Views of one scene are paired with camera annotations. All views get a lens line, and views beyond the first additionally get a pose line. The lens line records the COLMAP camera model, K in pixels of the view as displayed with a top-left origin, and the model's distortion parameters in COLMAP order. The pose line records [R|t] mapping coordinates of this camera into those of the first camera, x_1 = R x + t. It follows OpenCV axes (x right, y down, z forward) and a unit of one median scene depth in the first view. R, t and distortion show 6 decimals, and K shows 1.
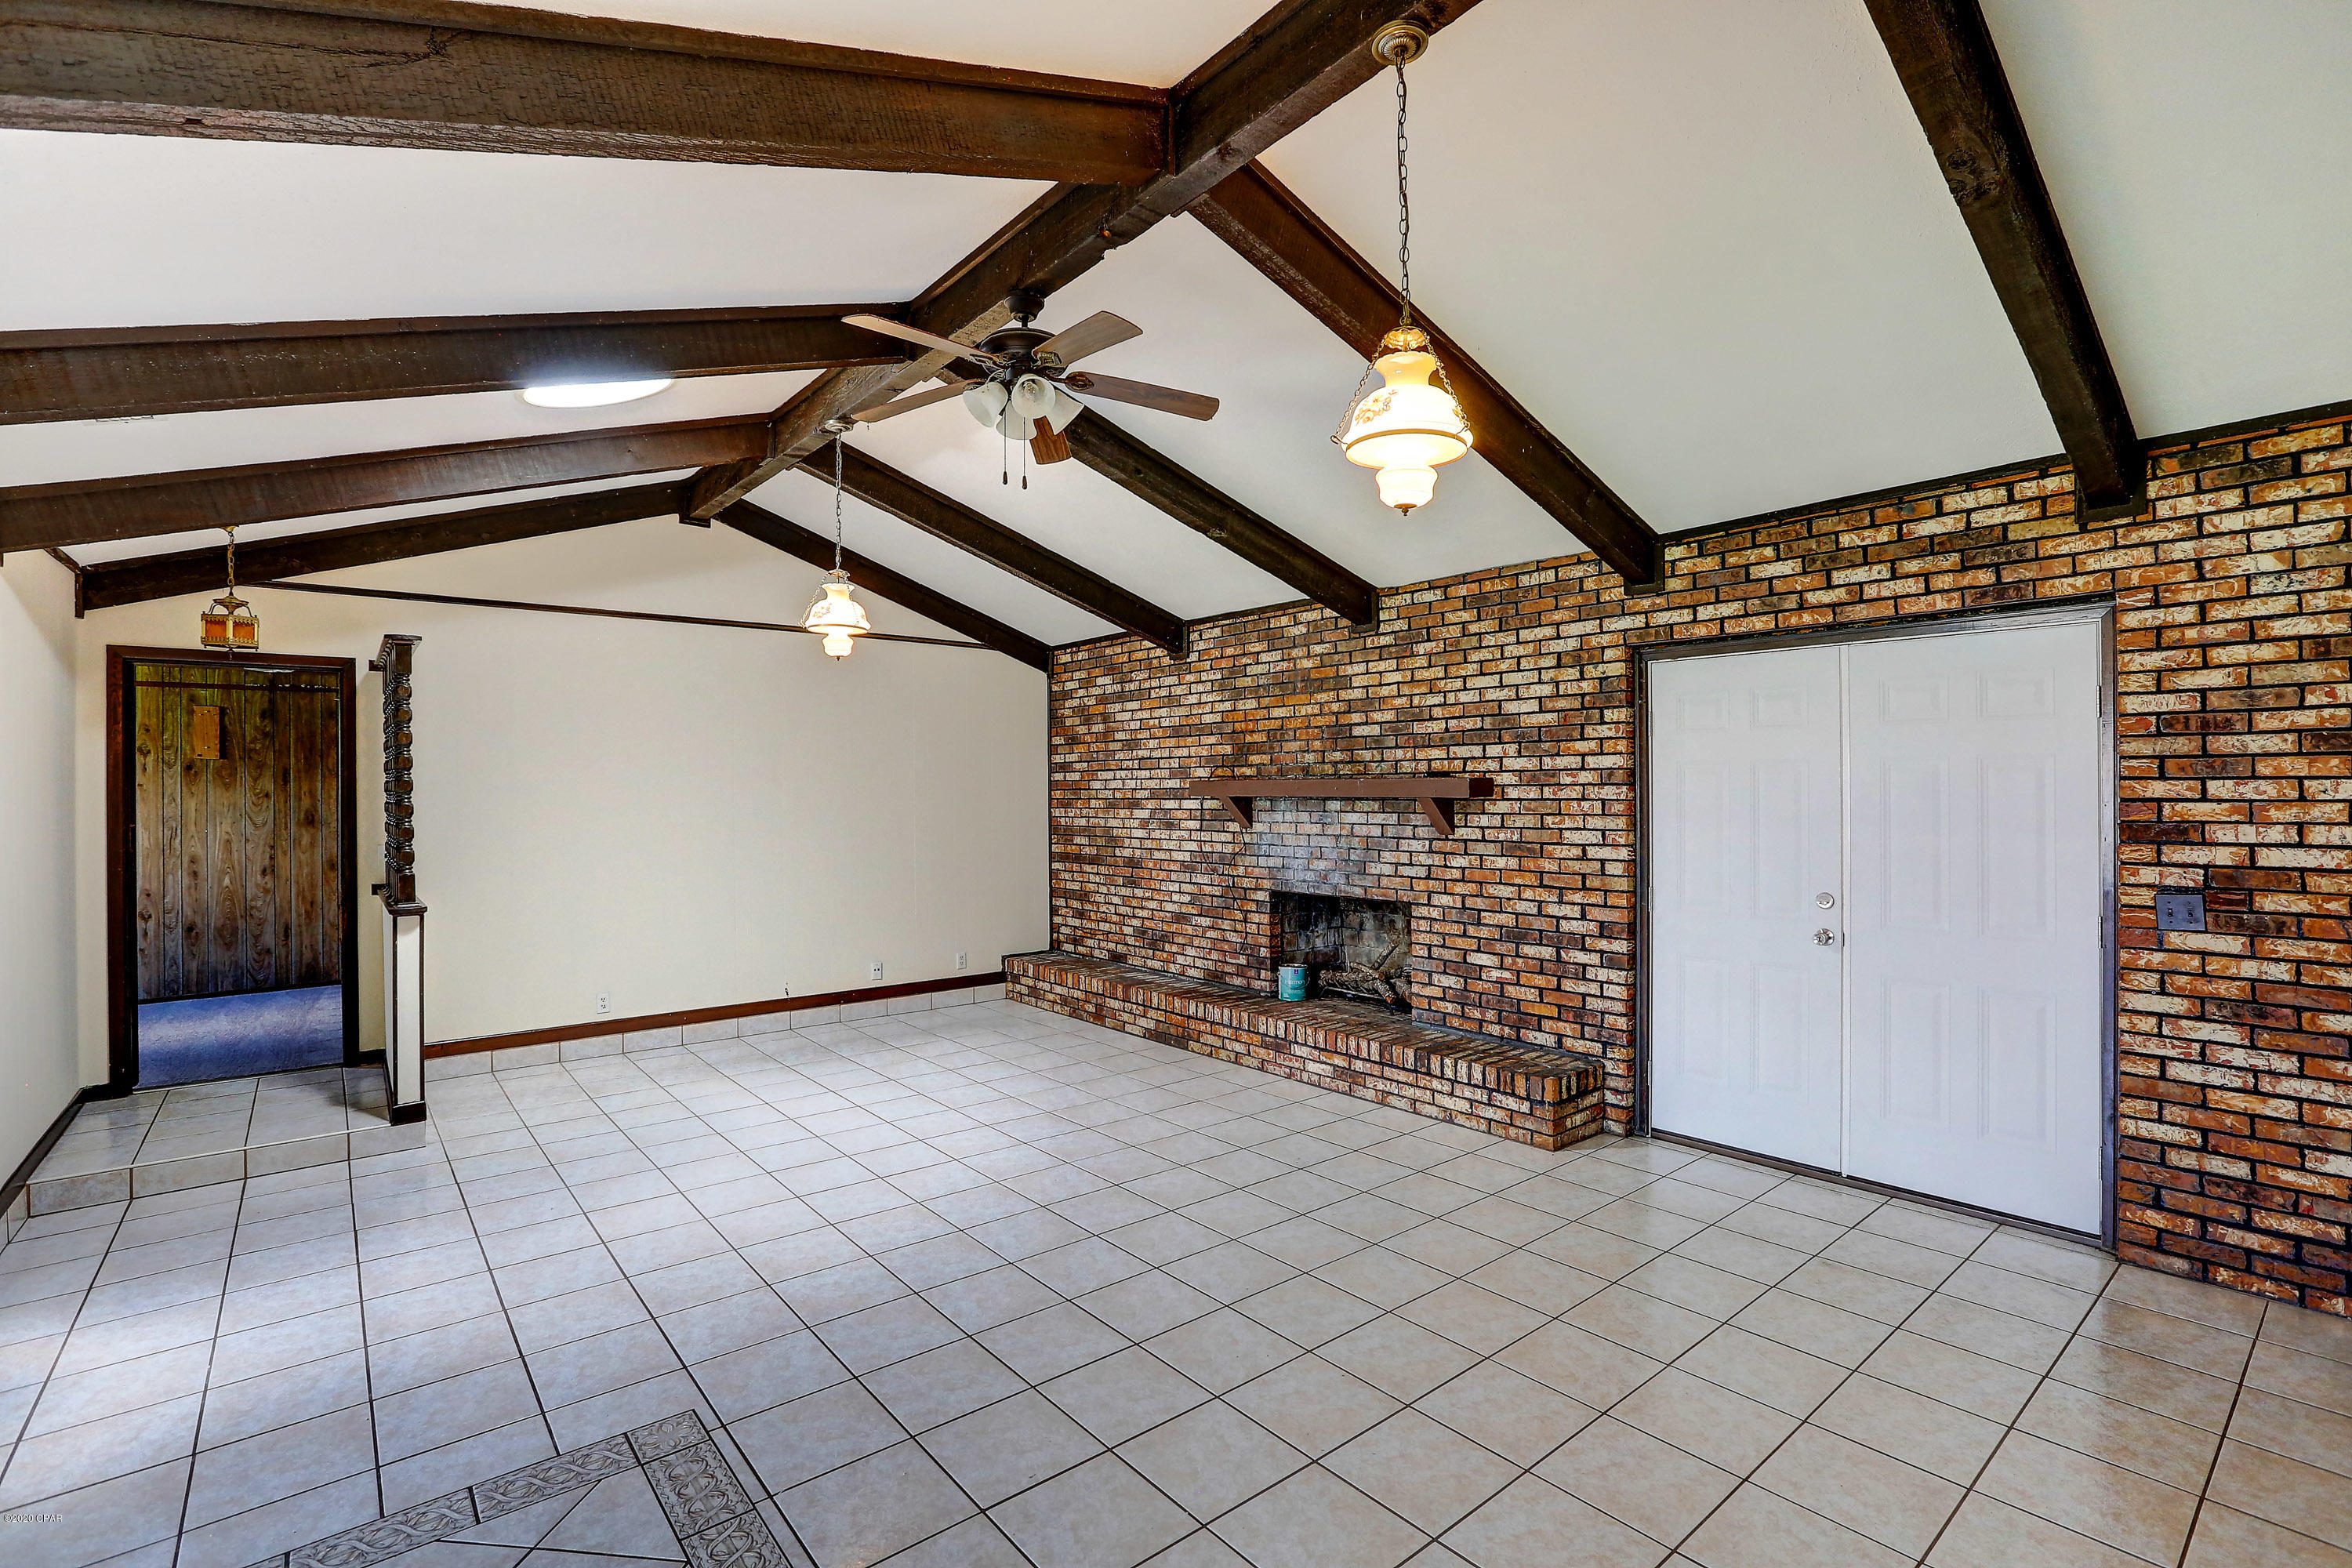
lens RADIAL K [[1083.6, 0, 1176.0], [0, 1083.6, 784.0], [0, 0, 1]] dist [-0.067186, 0.031479]
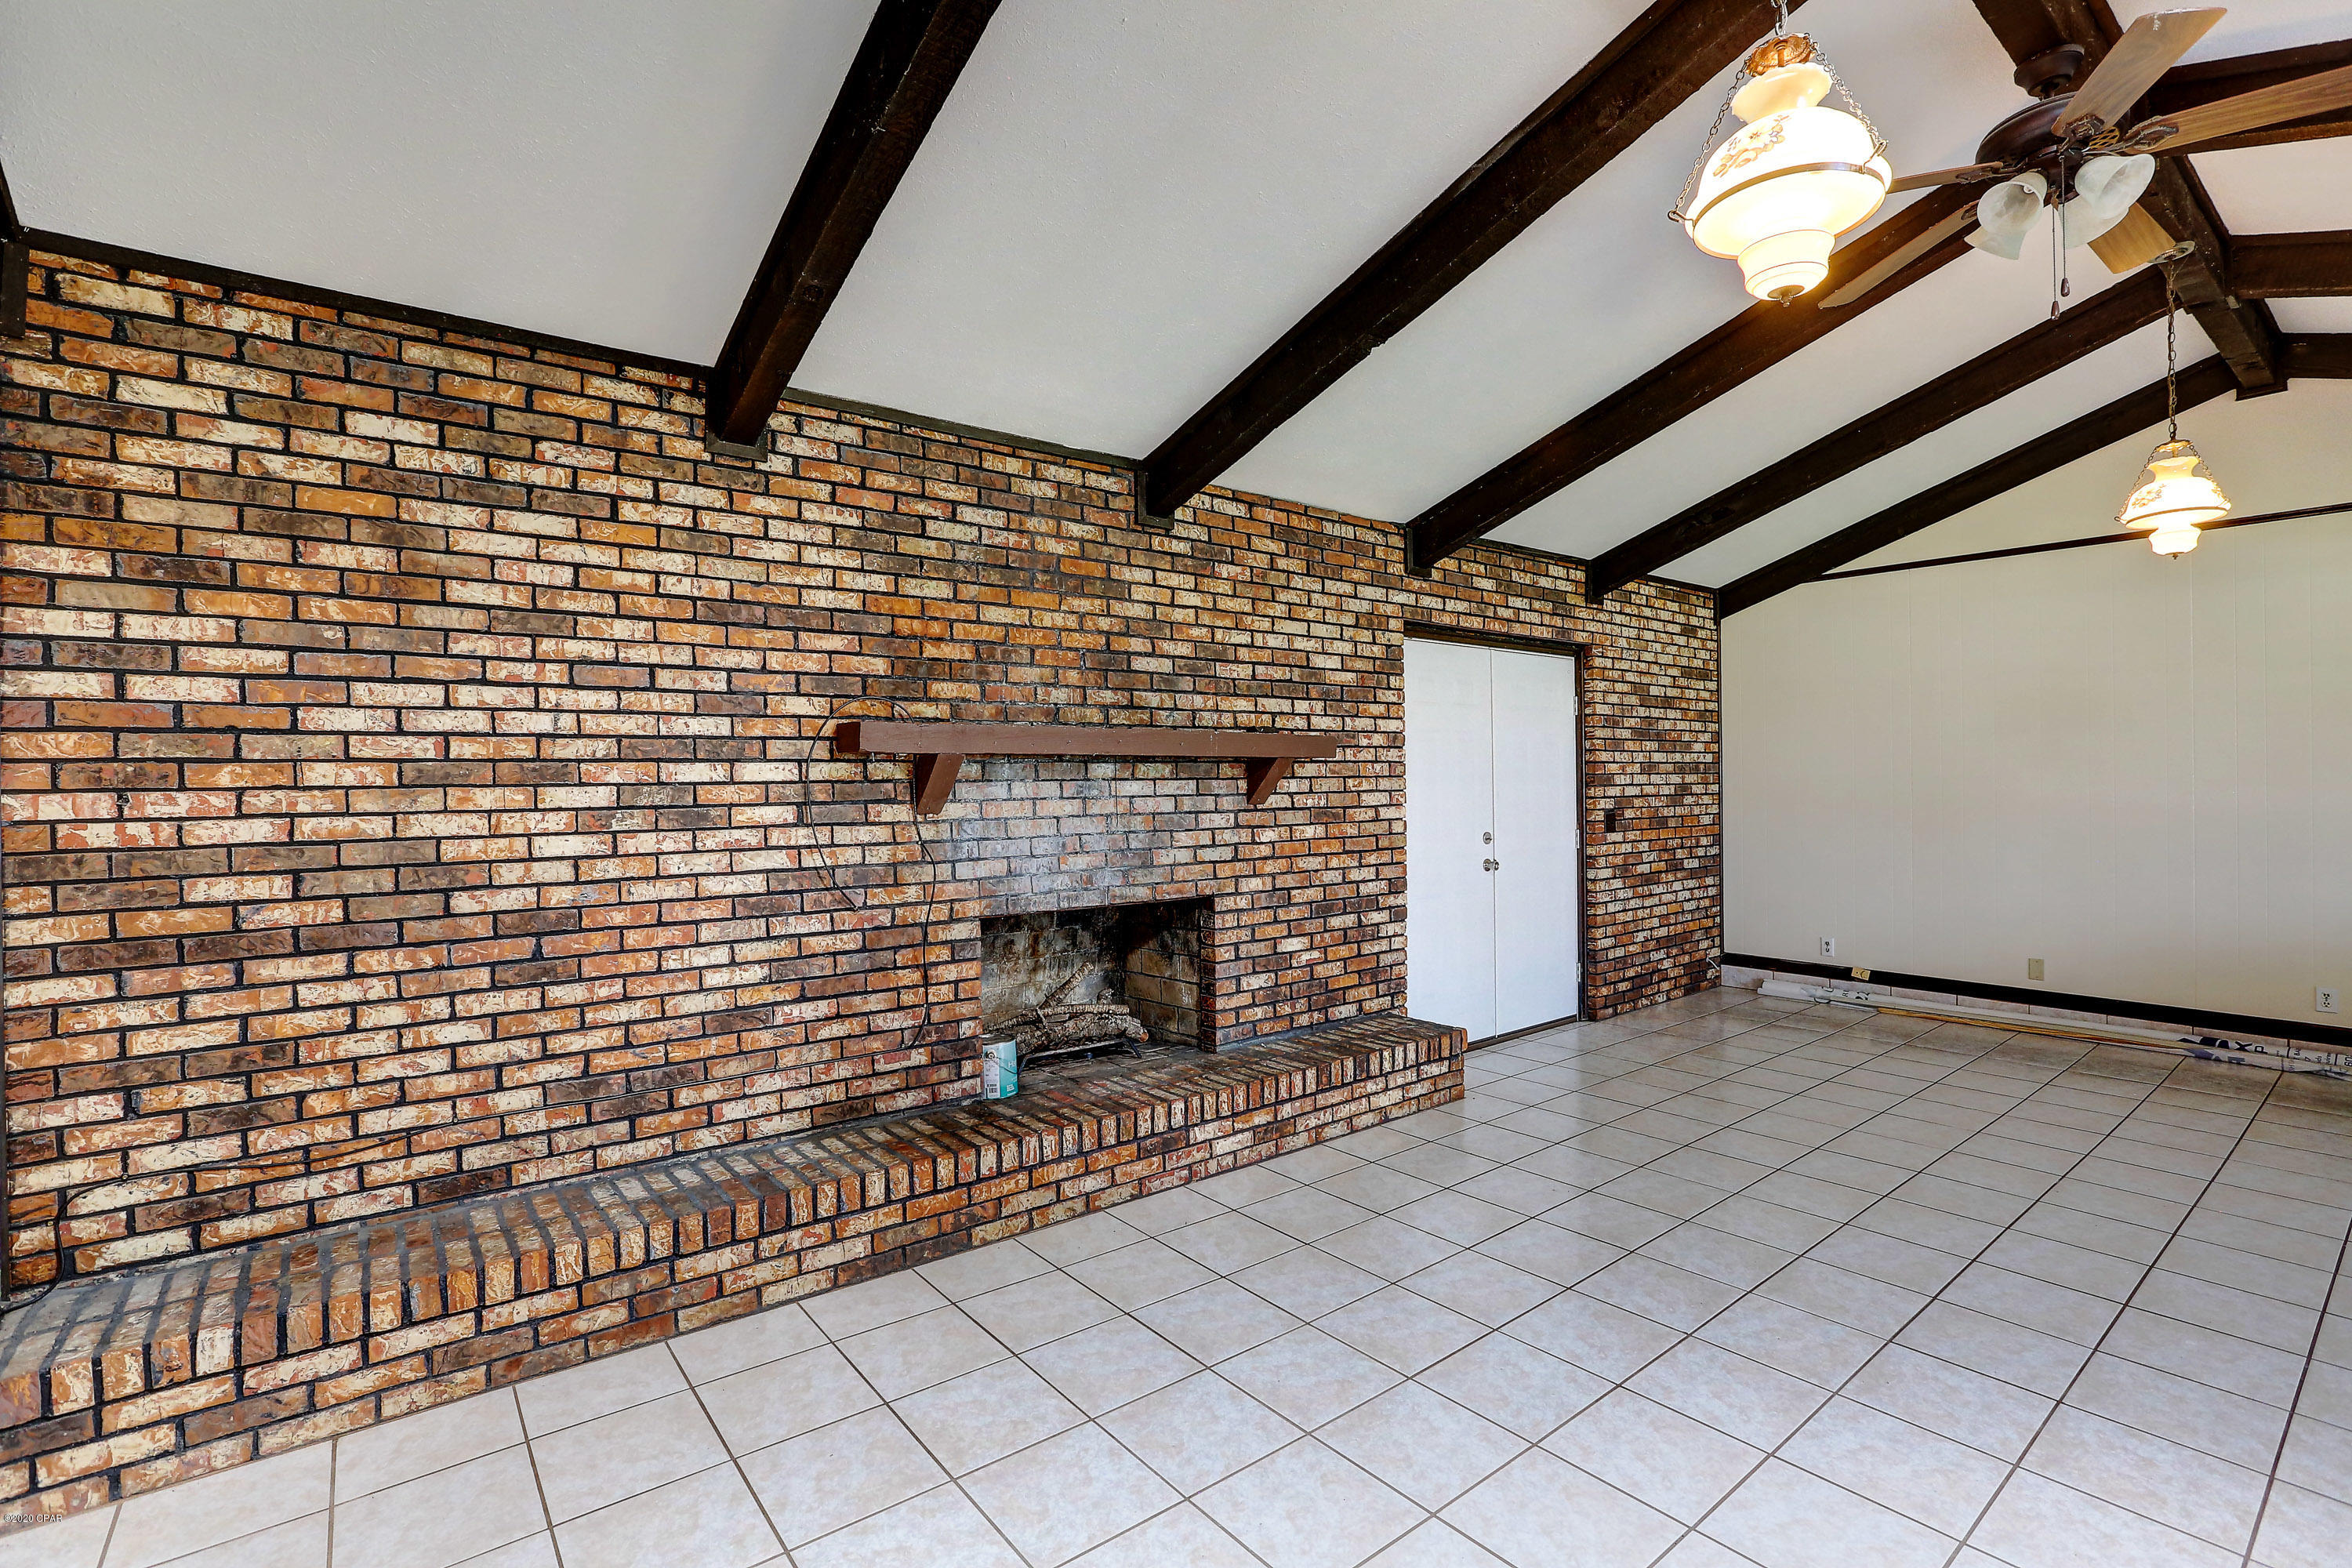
lens RADIAL K [[1083.6, 0, 1176.0], [0, 1083.6, 784.0], [0, 0, 1]] dist [-0.067186, 0.031479]
pose [[0.020403, 0.003187, 0.999787, -0.586484], [0.005029, 0.999982, -0.003291, 0.034472], [-0.999779, 0.005095, 0.020387, 1.058719]]
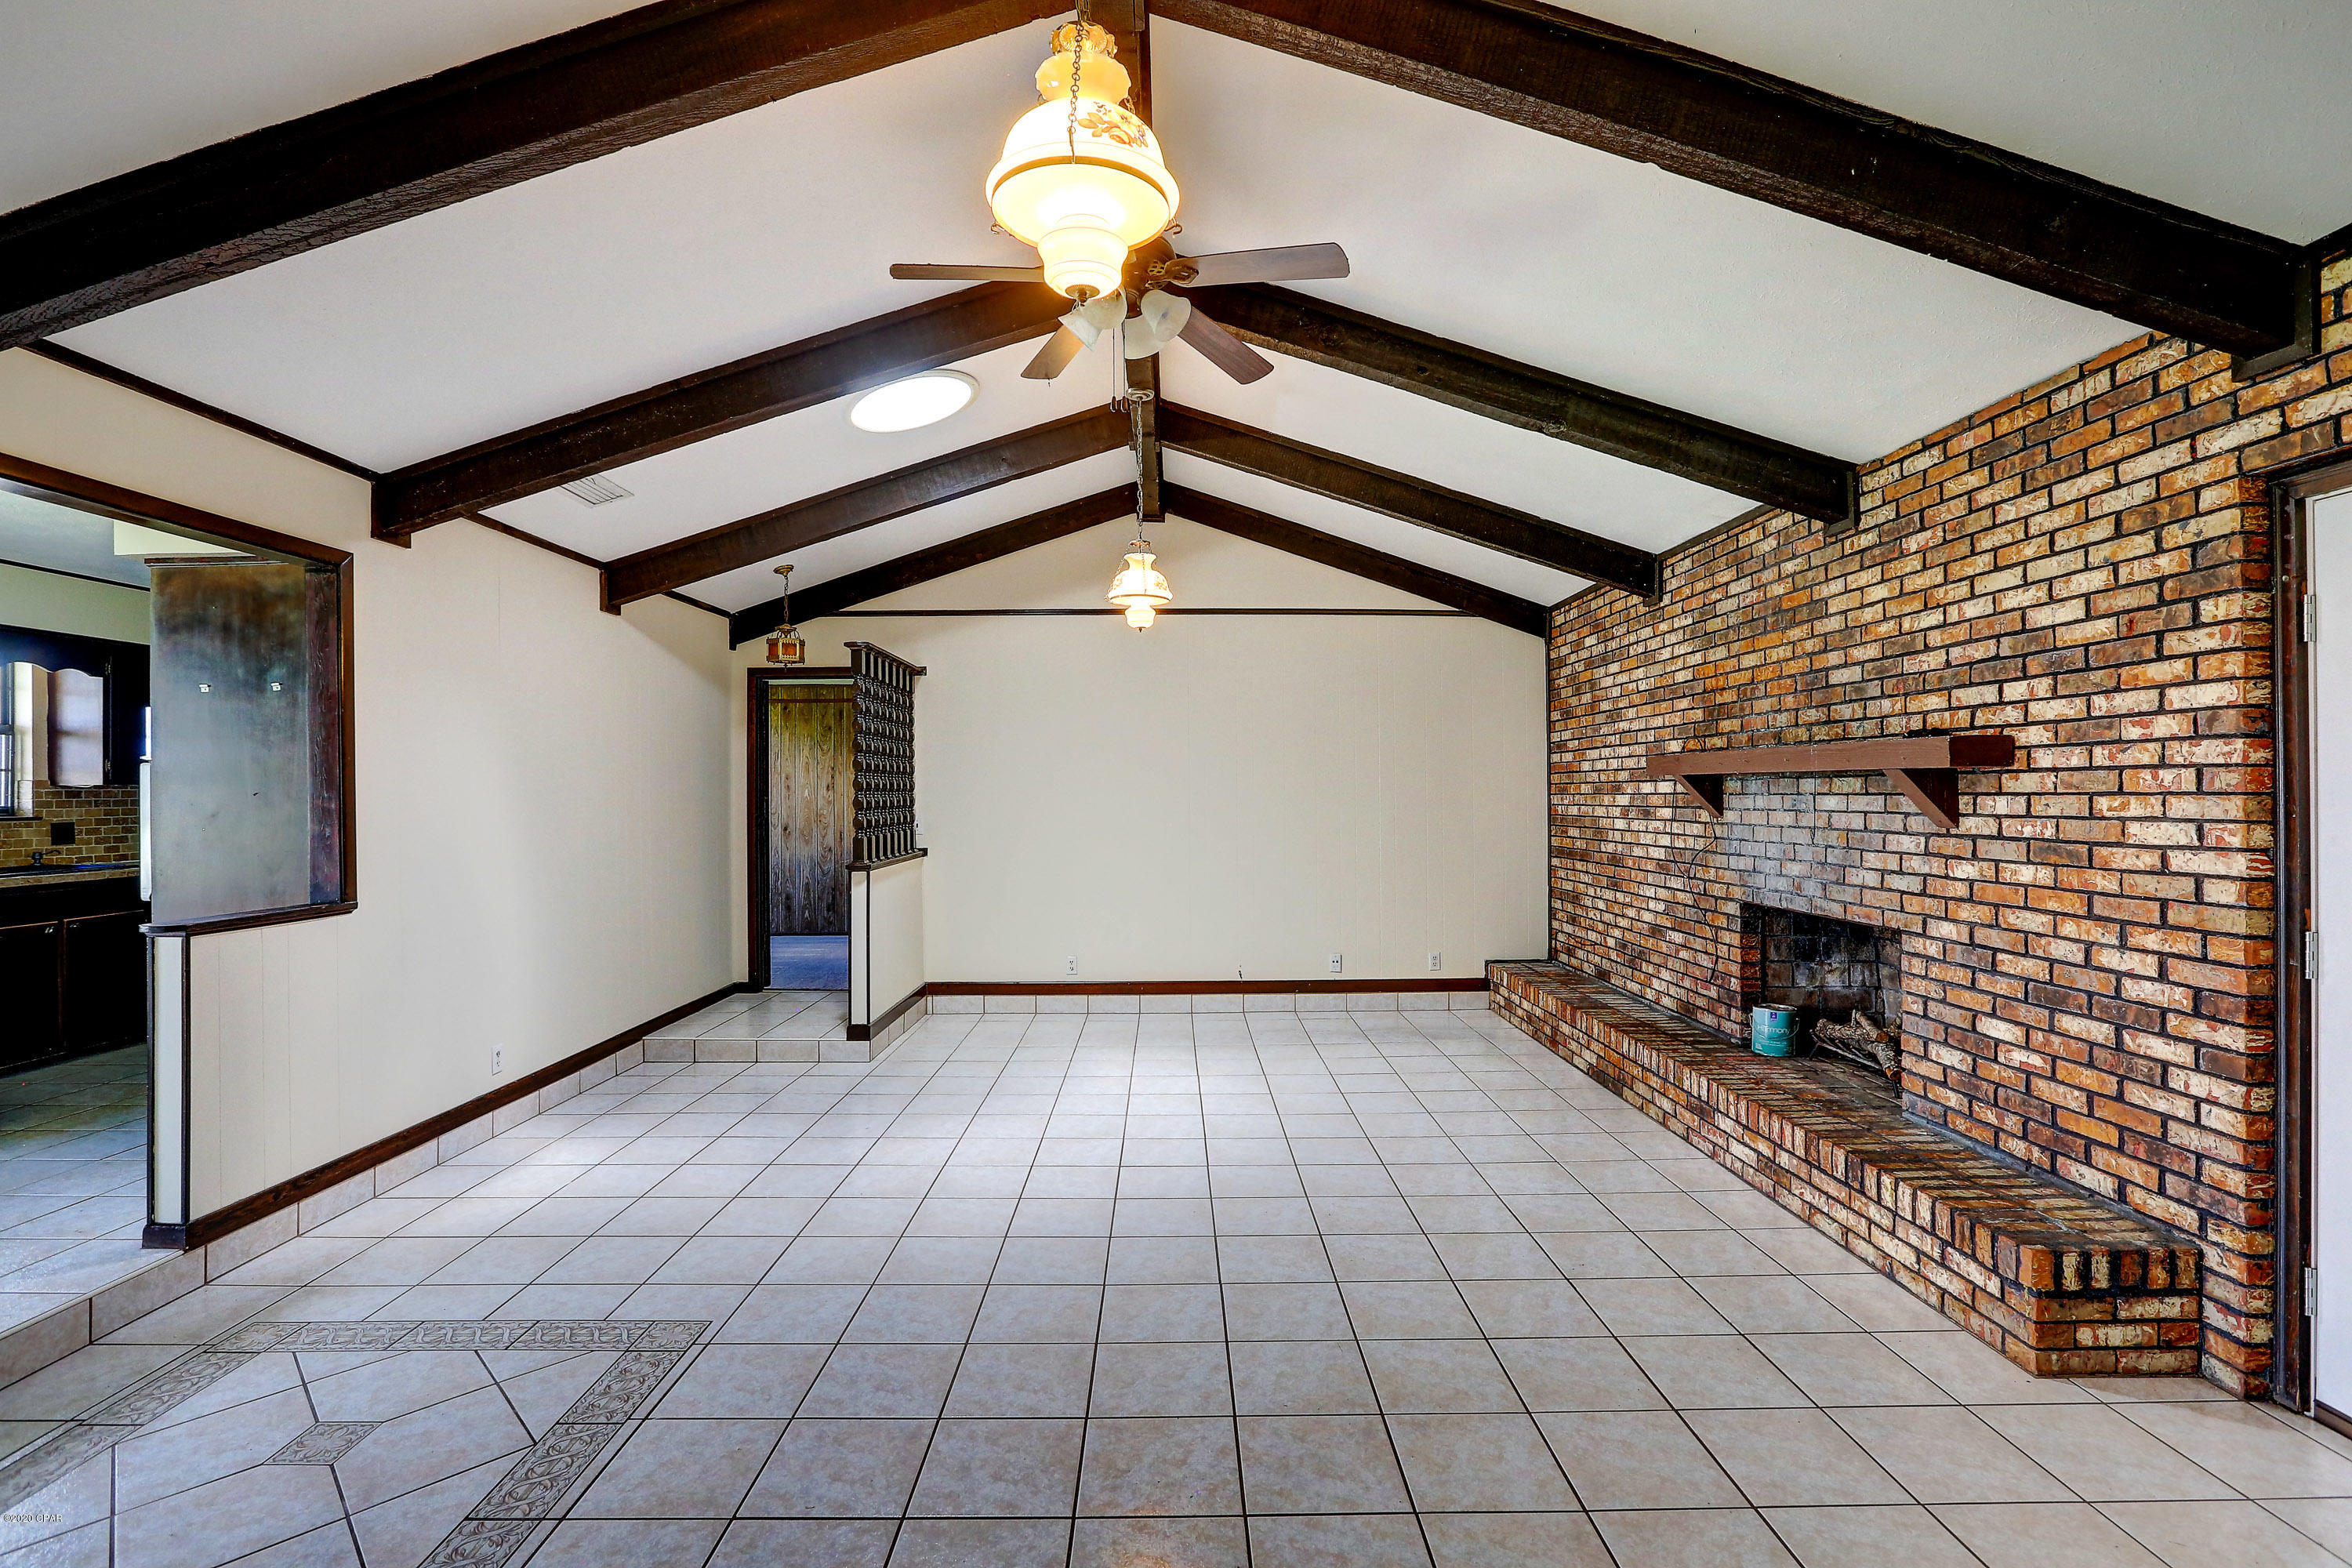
lens RADIAL K [[1075.7, 0, 1170.3], [0, 1075.7, 781.9], [0, 0, 1]] dist [-0.046544, 0.017229]
pose [[0.773703, -0.002779, -0.633543, 0.294190], [0.001626, 0.999996, -0.002400, 0.020861], [0.633547, 0.000827, 0.773704, 0.227230]]
